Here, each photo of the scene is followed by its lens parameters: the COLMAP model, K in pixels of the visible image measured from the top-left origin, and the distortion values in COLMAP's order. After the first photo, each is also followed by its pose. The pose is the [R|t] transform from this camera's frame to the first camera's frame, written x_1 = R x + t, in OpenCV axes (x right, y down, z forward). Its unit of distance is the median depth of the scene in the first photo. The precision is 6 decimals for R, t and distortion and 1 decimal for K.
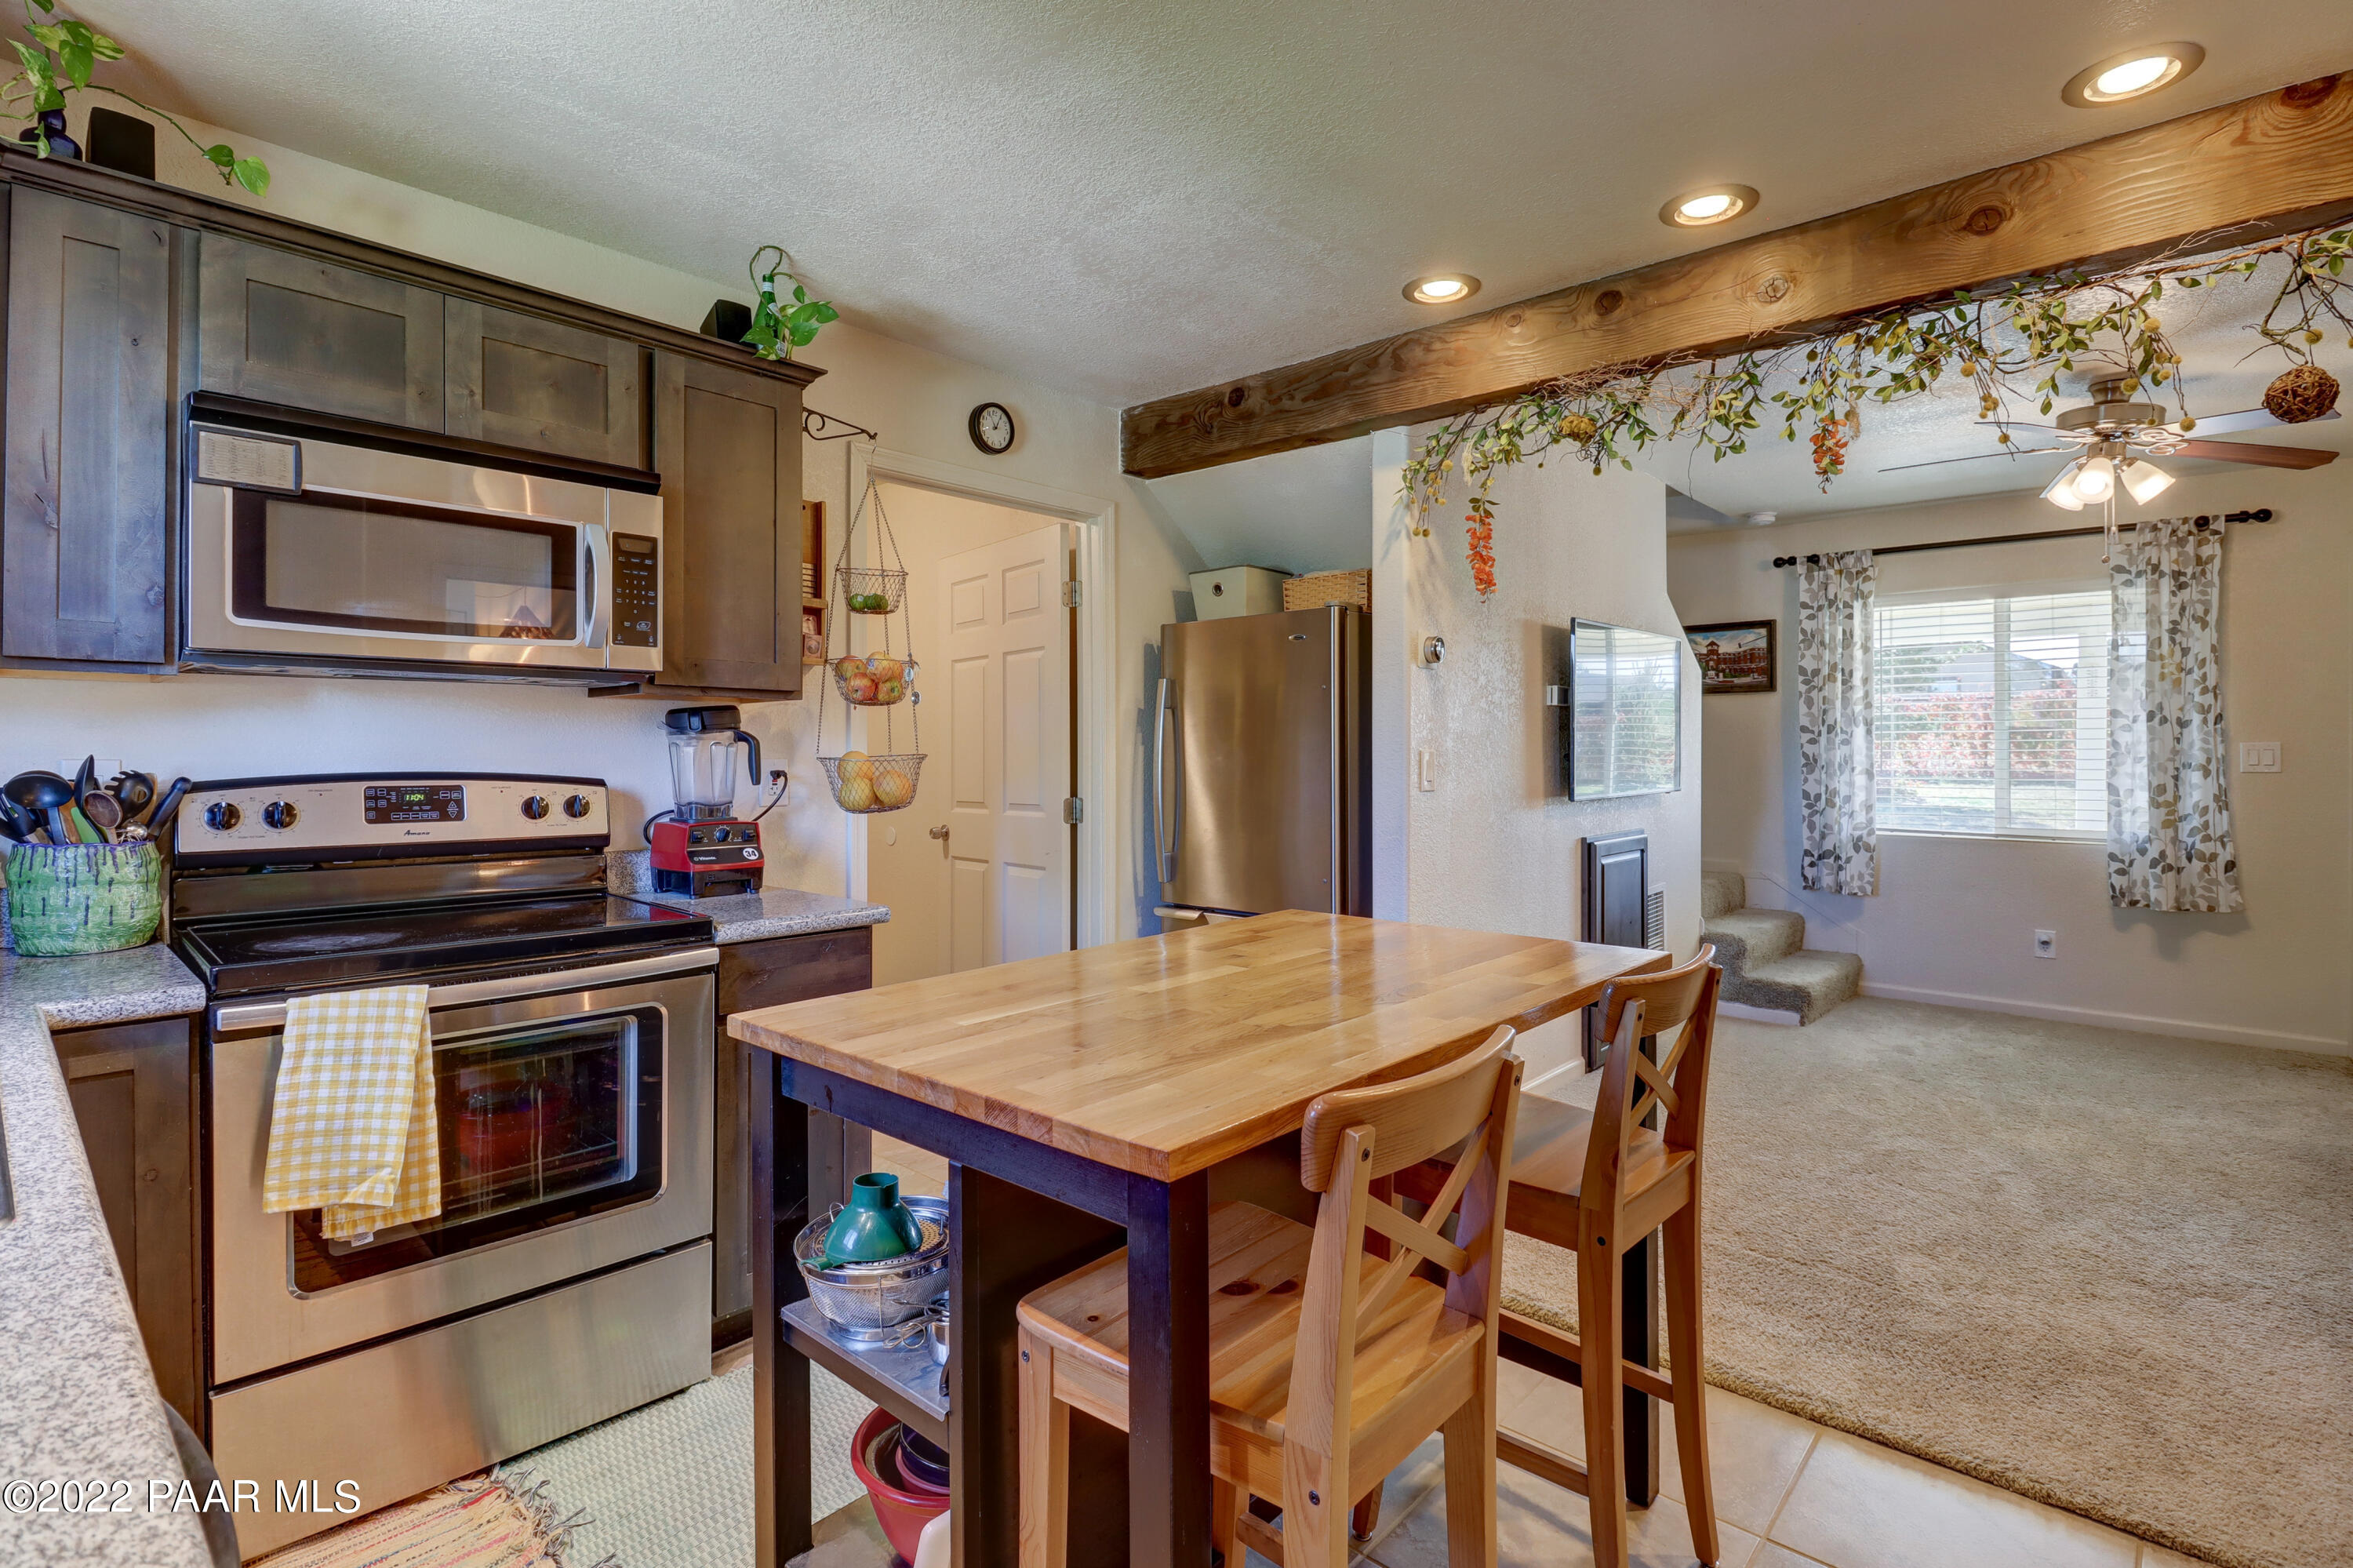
lens RADIAL K [[1110.9, 0, 1139.8], [0, 1110.9, 753.1], [0, 0, 1]] dist [0.010228, -0.011634]
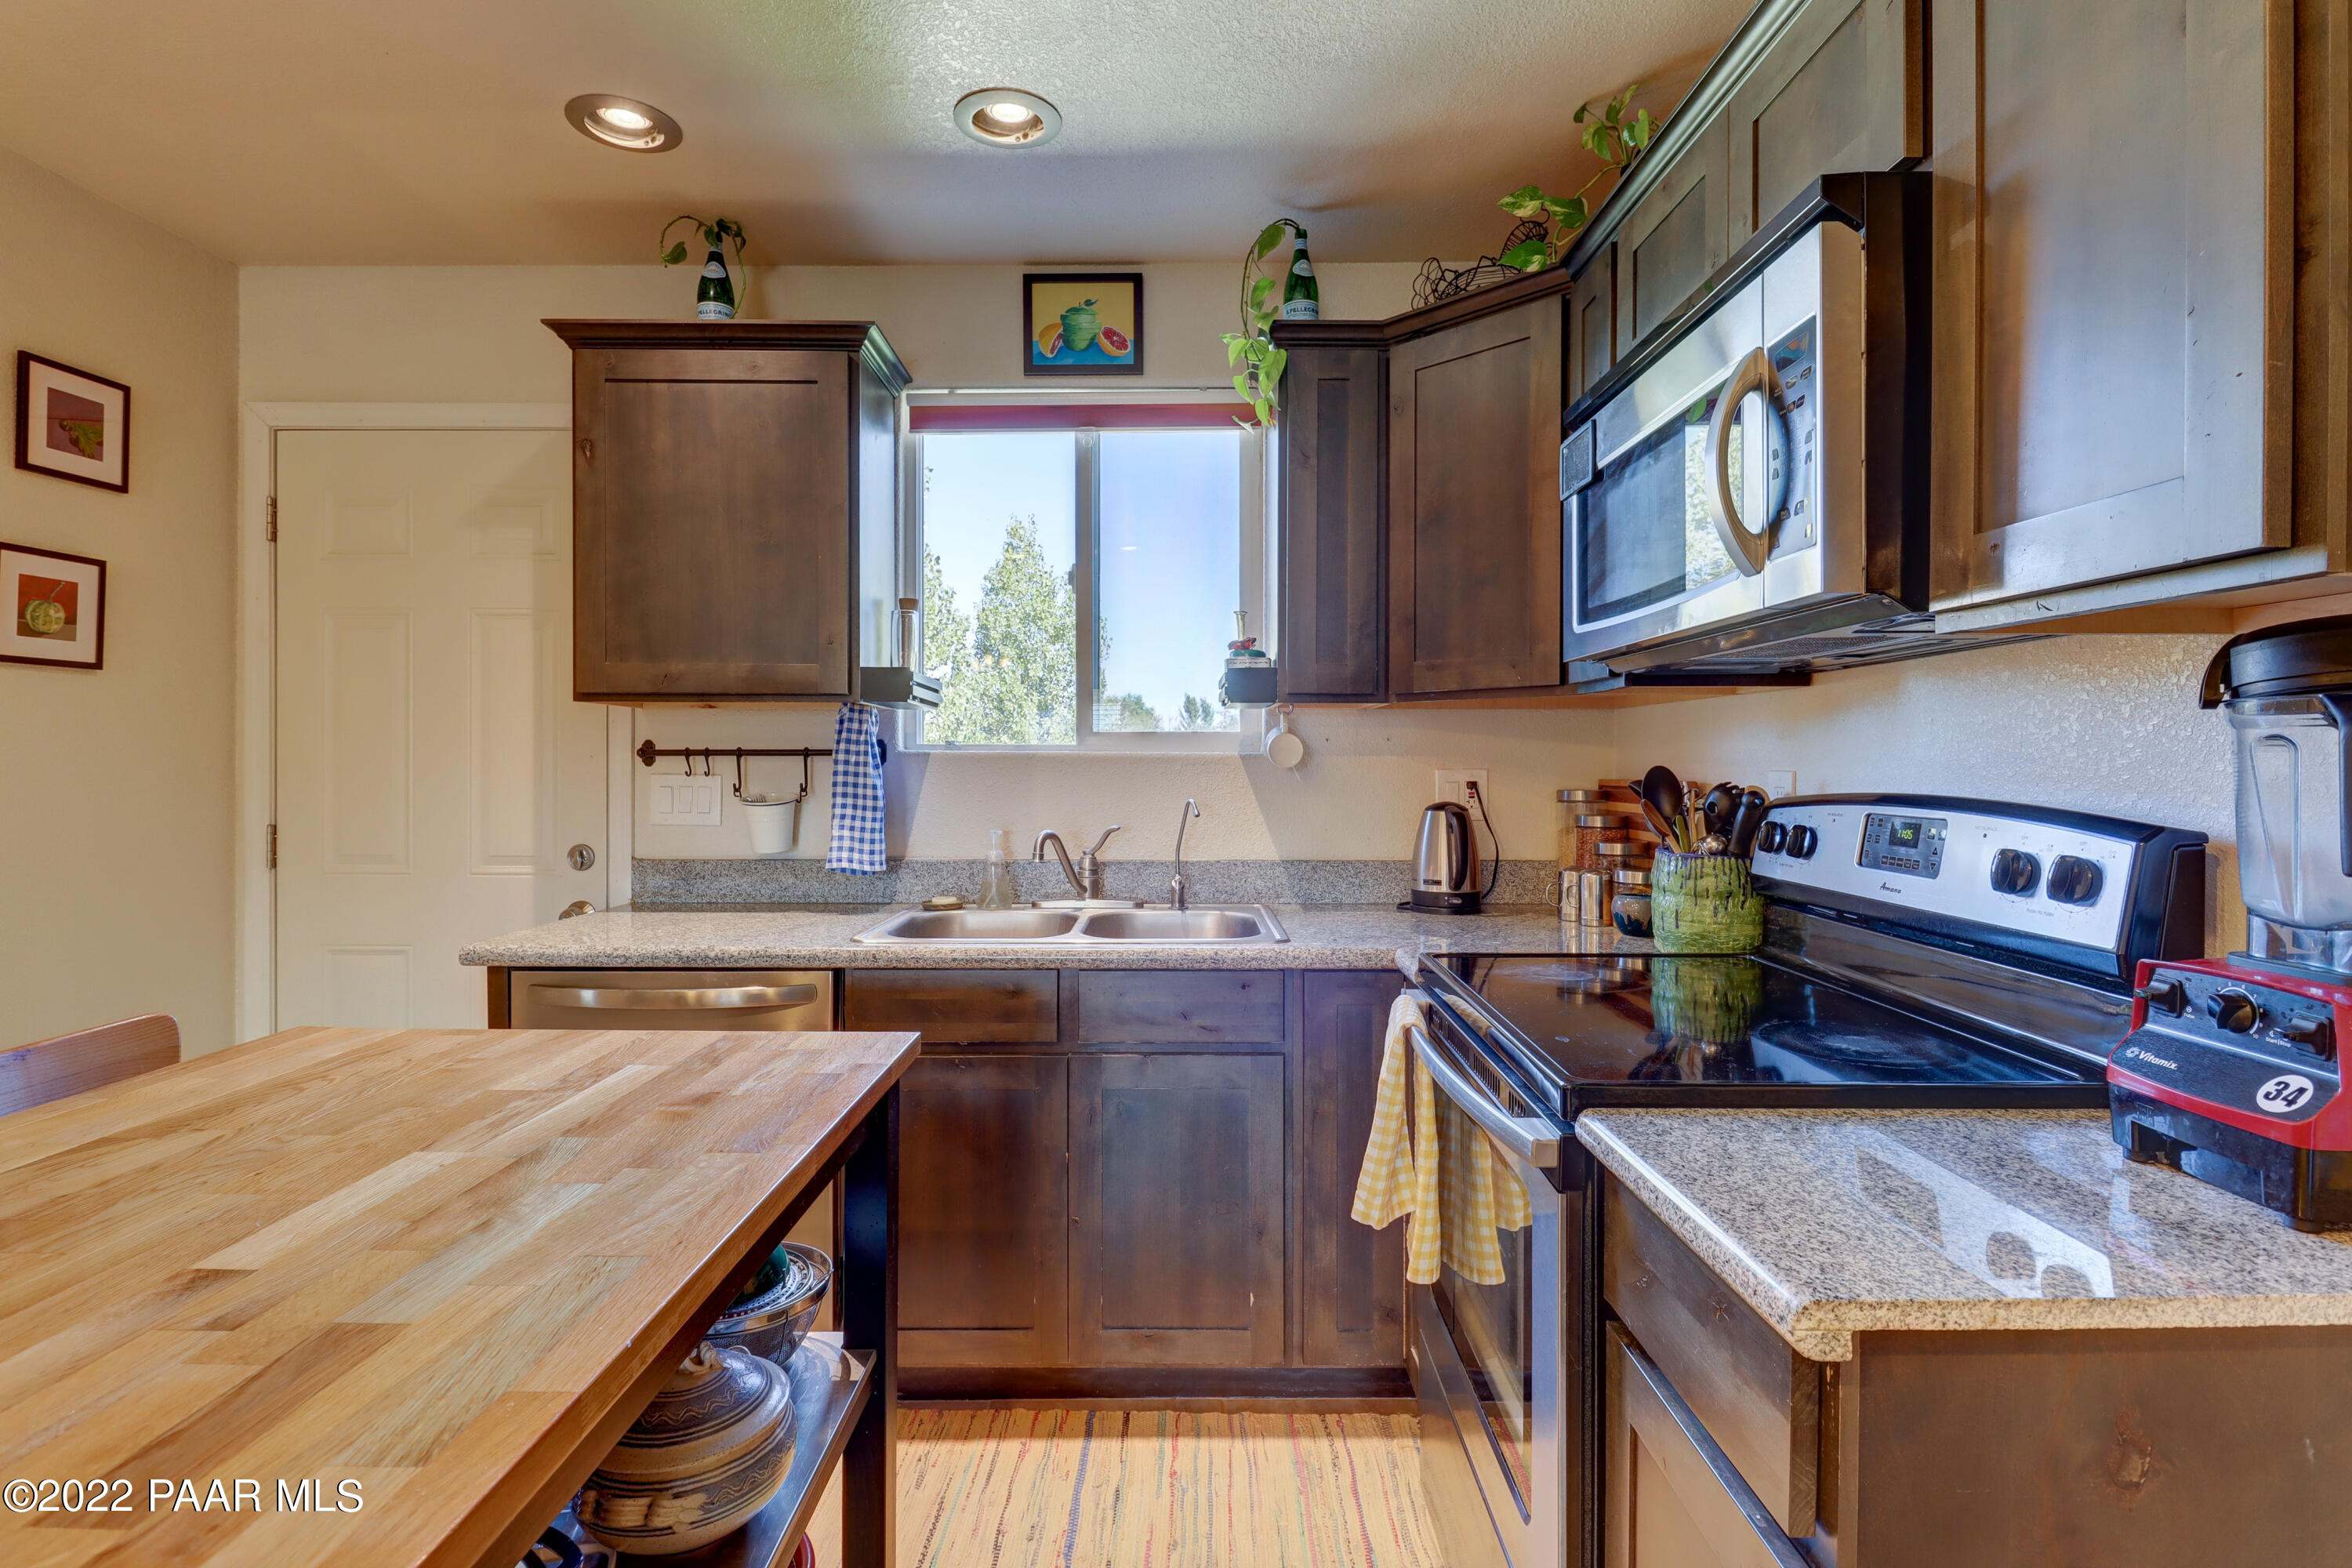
lens RADIAL K [[1110.4, 0, 1183.5], [0, 1110.4, 780.1], [0, 0, 1]] dist [0.010228, -0.011634]
pose [[-0.747698, 0.010024, -0.663963, 0.085751], [-0.001412, 0.999860, 0.016686, -0.001580], [0.664037, 0.013414, -0.747579, 1.182797]]
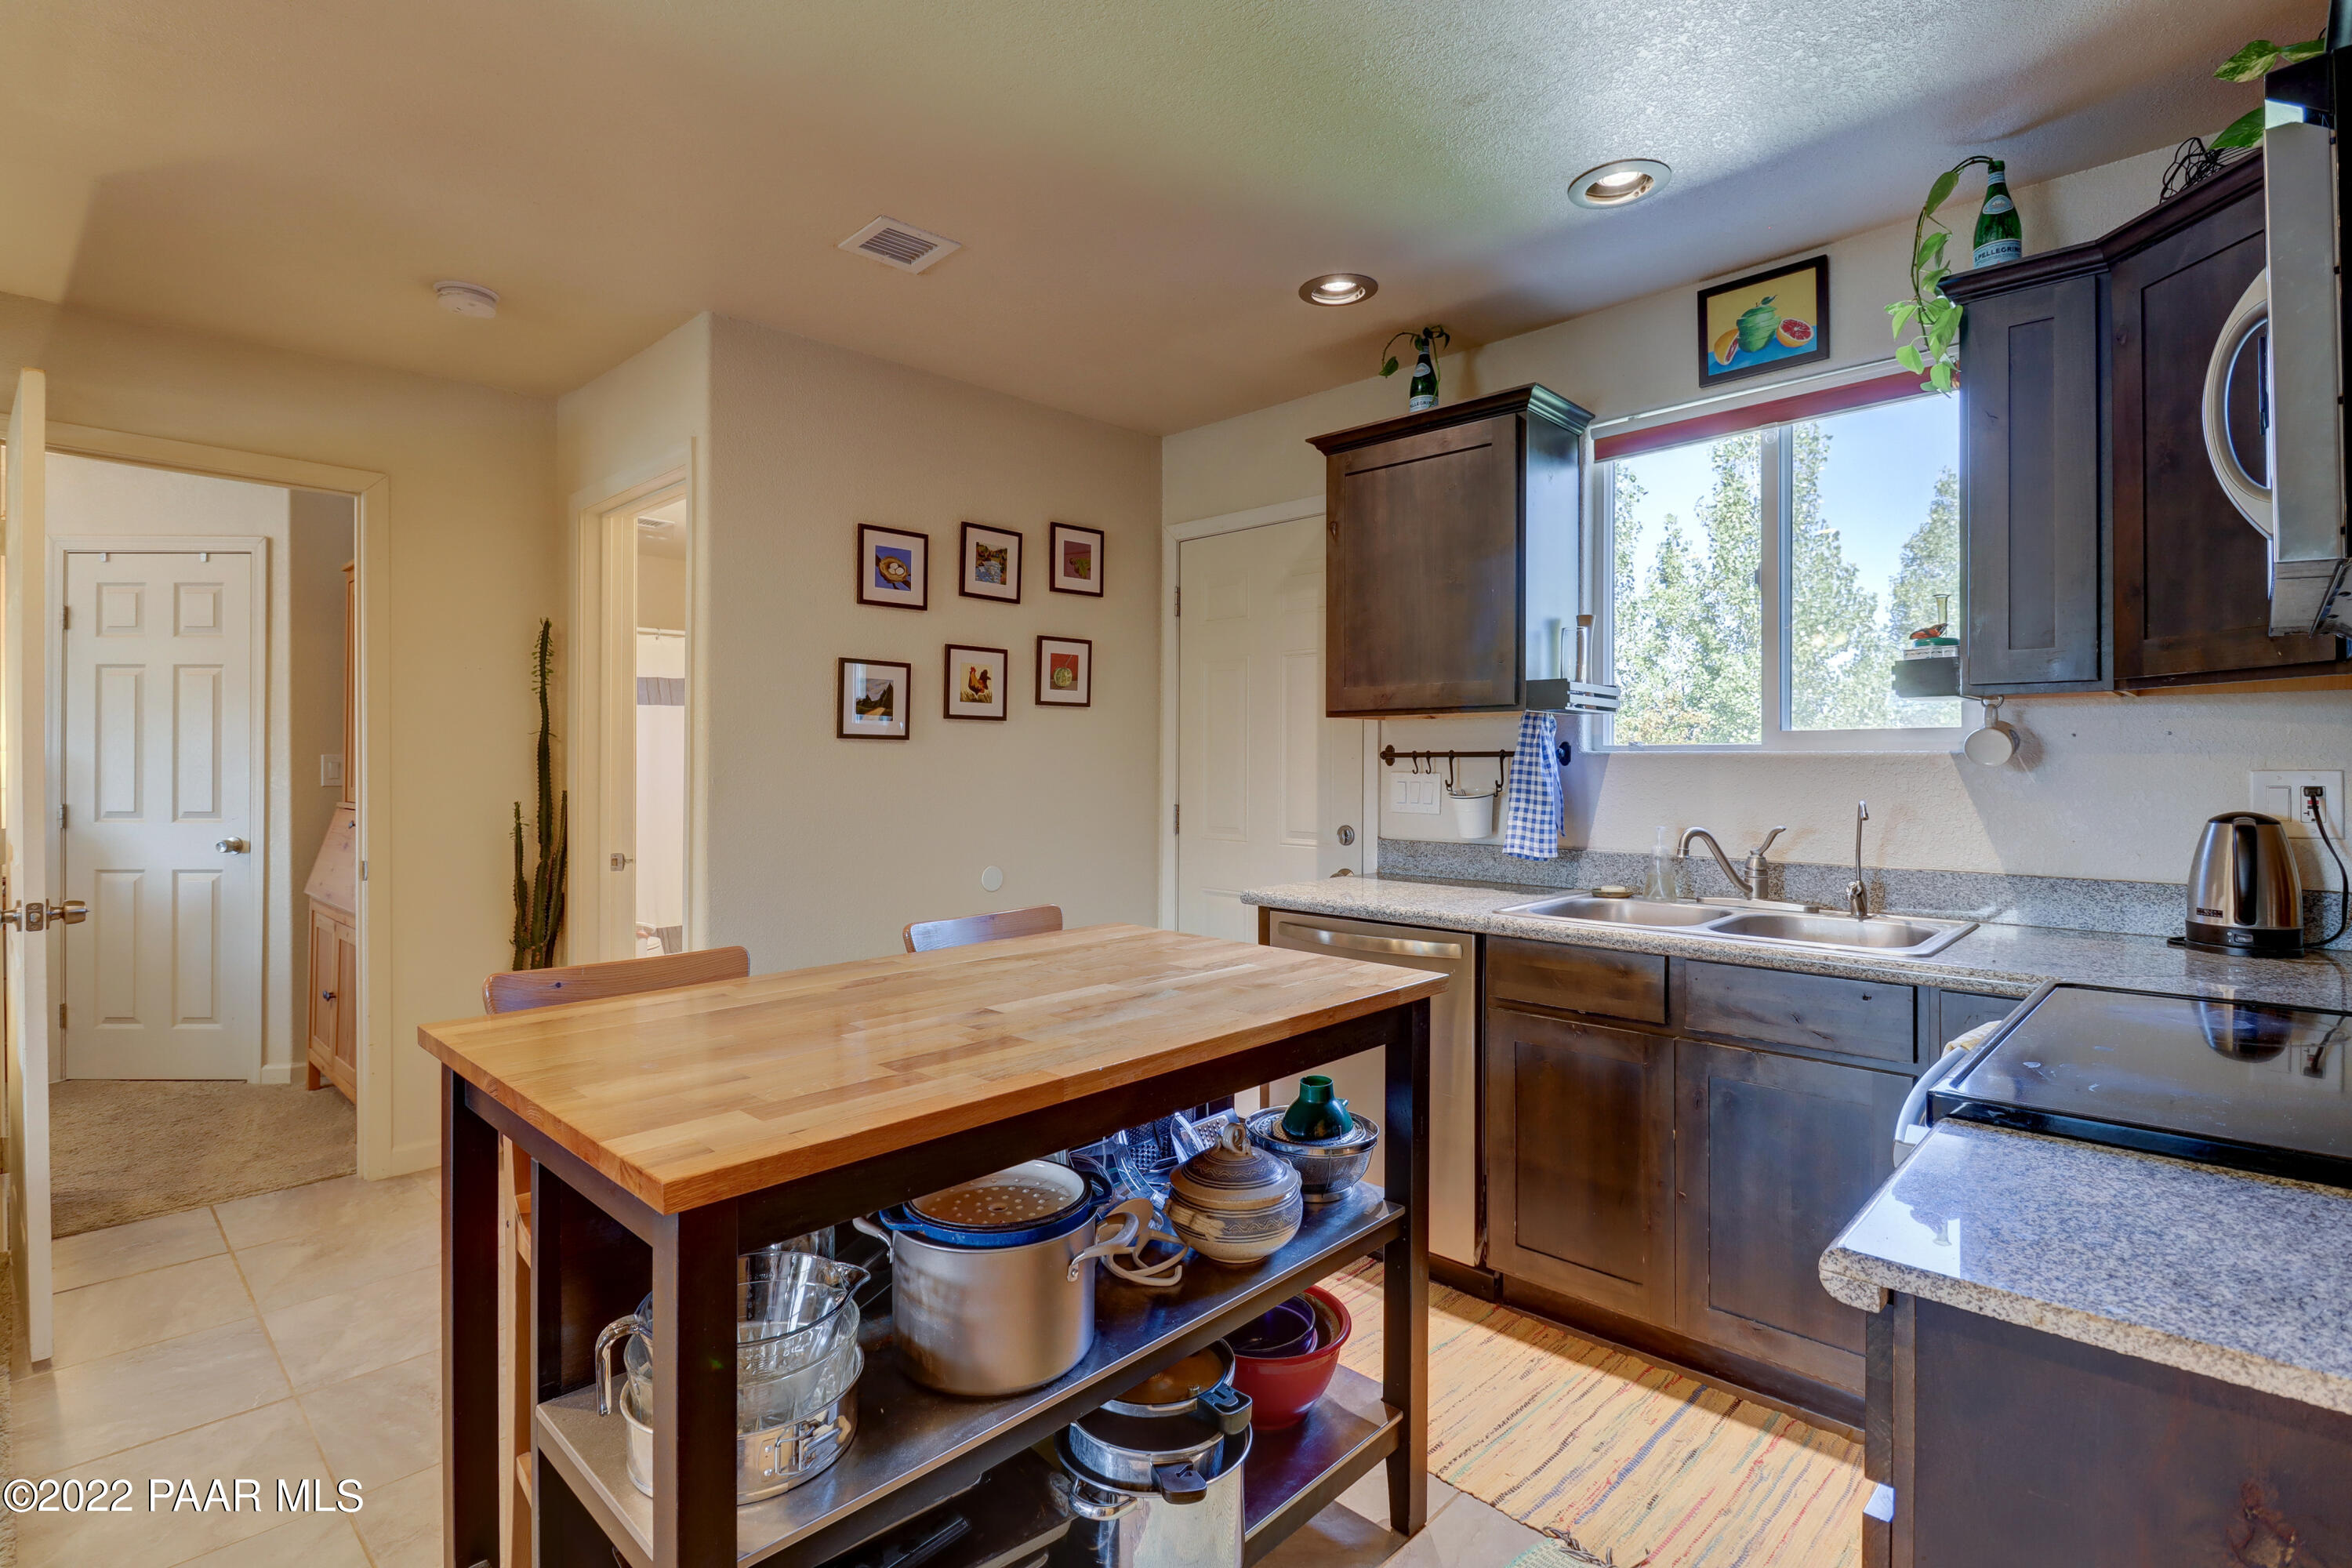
lens RADIAL K [[1110.4, 0, 1199.1], [0, 1110.4, 772.8], [0, 0, 1]] dist [0.010228, -0.011634]
pose [[-0.999488, 0.001470, 0.031962, -0.059069], [0.001841, 0.999931, 0.011571, -0.003982], [-0.031942, 0.011624, -0.999422, 1.416231]]
